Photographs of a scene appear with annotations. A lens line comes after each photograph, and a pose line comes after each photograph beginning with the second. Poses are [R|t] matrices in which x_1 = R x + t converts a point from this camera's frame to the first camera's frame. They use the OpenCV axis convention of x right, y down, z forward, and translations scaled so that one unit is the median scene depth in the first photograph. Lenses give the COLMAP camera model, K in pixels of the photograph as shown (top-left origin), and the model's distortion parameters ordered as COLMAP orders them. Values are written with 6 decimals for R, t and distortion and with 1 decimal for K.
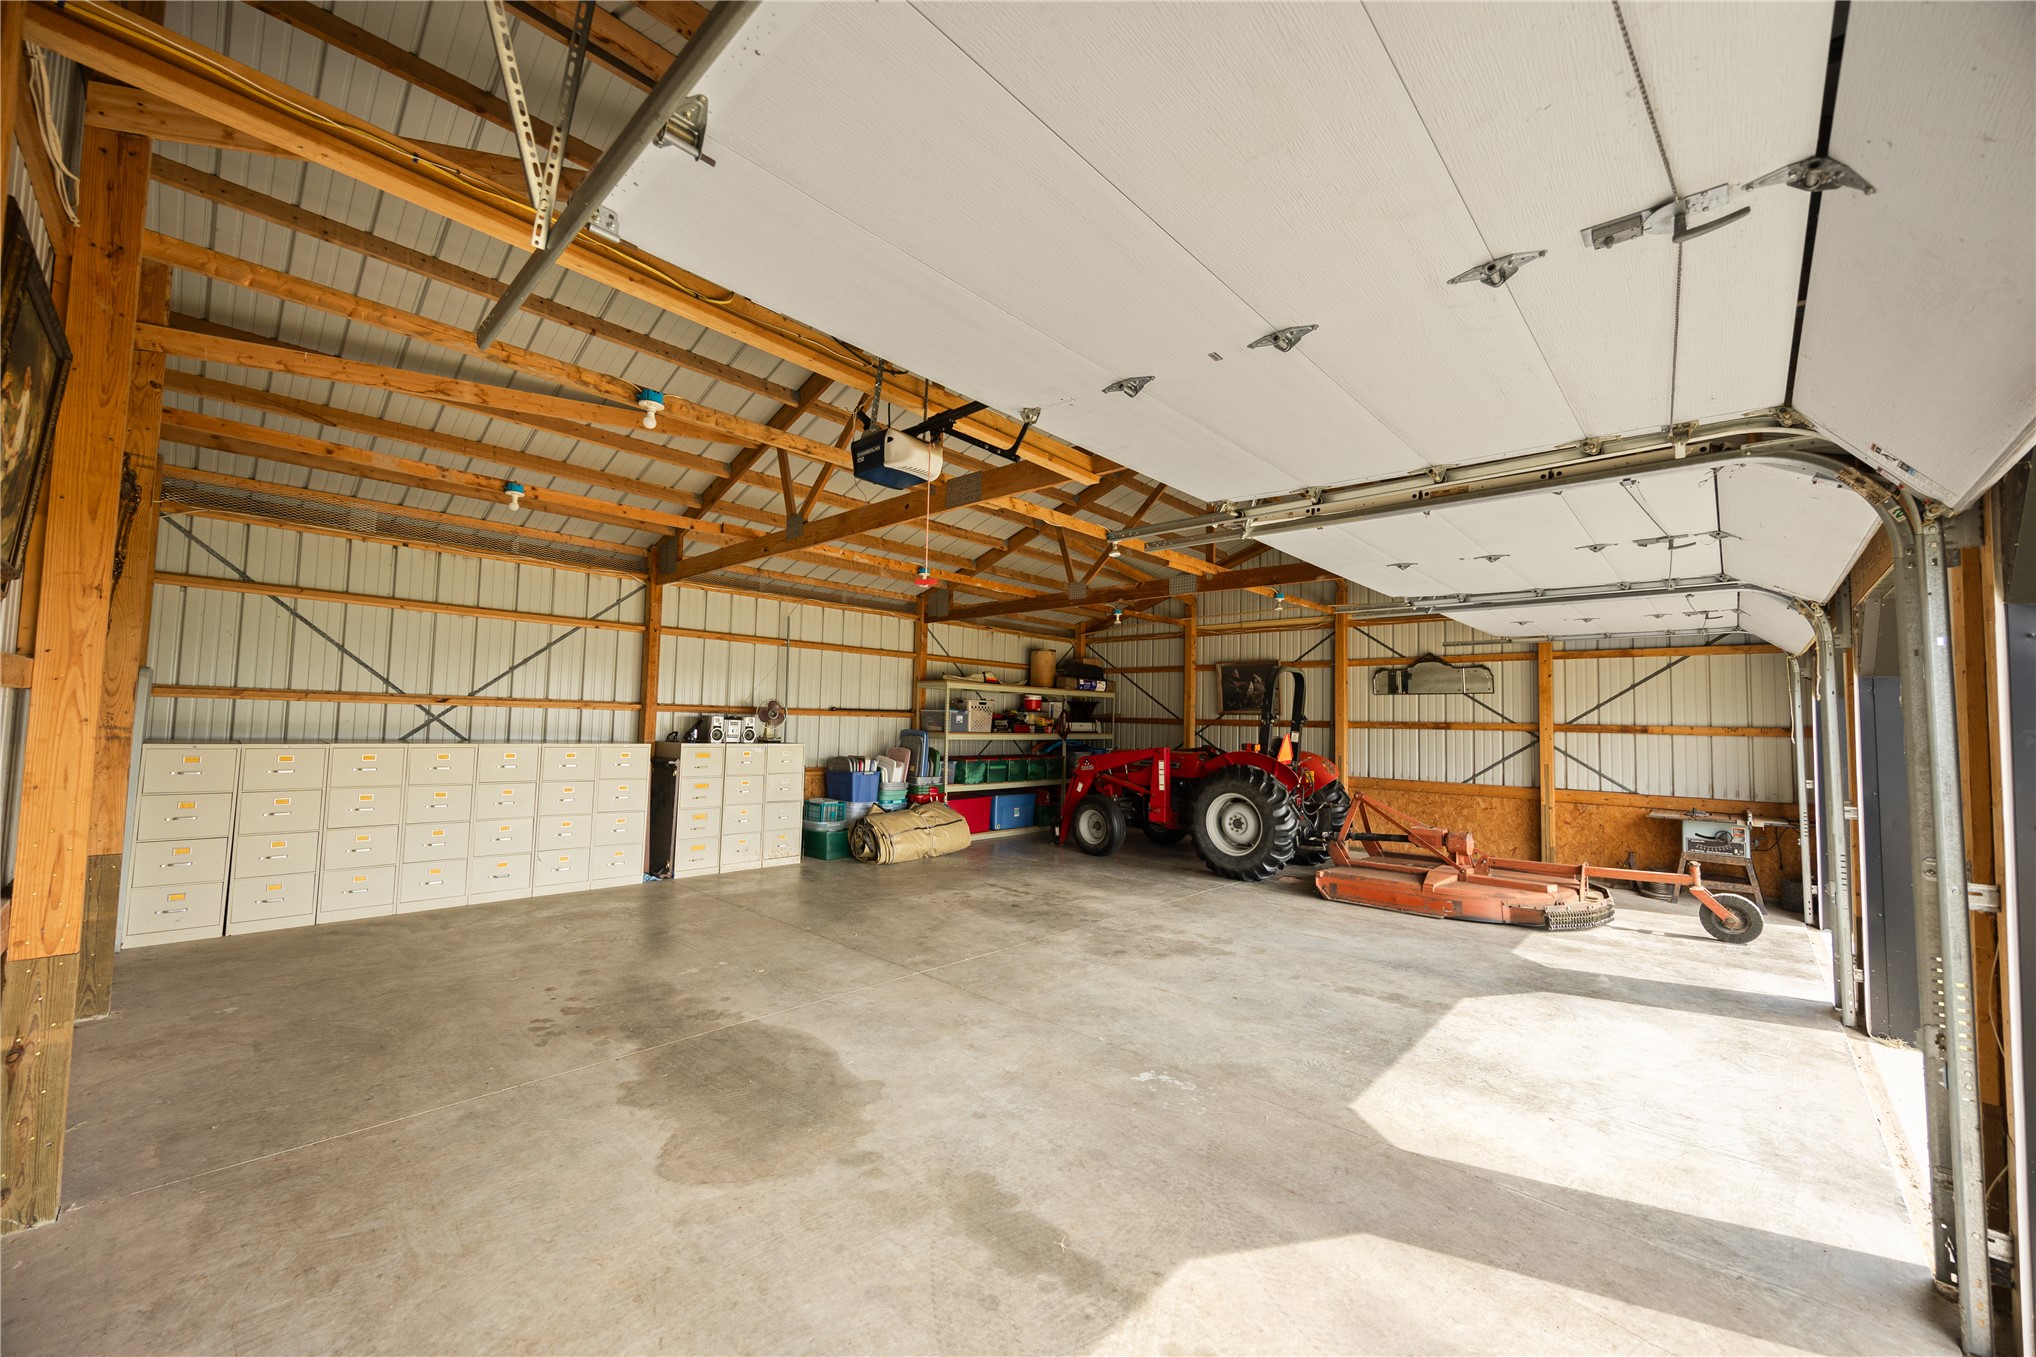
lens RADIAL K [[780.5, 0, 1018.0], [0, 780.5, 678.5], [0, 0, 1]] dist [0.000366, -0.000130]
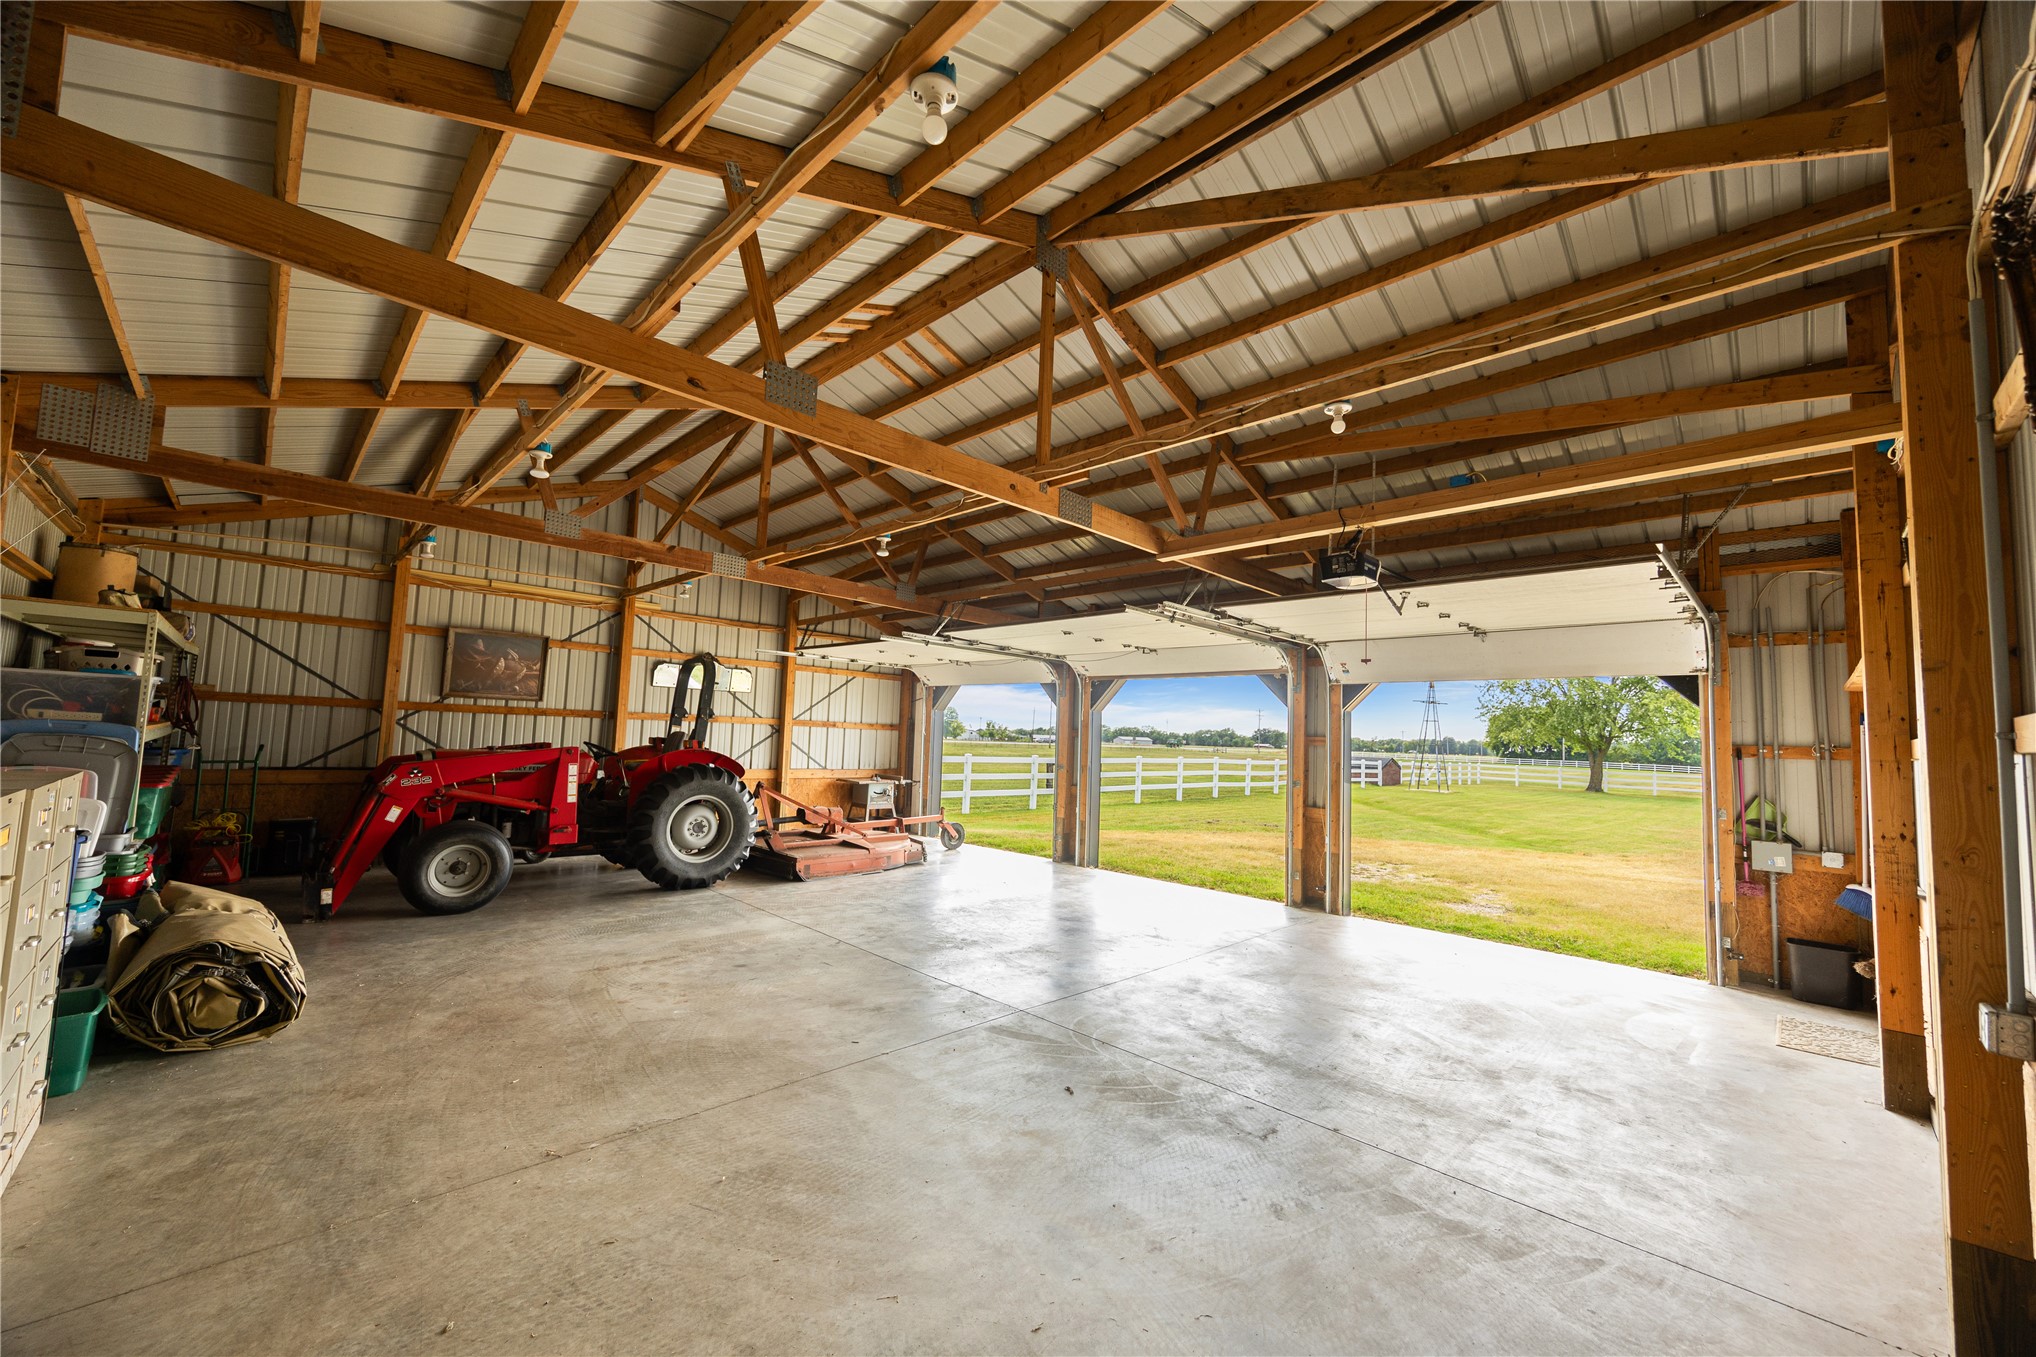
lens RADIAL K [[780.5, 0, 1018.0], [0, 780.5, 678.5], [0, 0, 1]] dist [0.000366, -0.000130]
pose [[0.035399, 0.055815, 0.997813, -0.527997], [-0.092946, 0.994296, -0.052321, 0.020058], [-0.995042, -0.090890, 0.040385, 0.502149]]
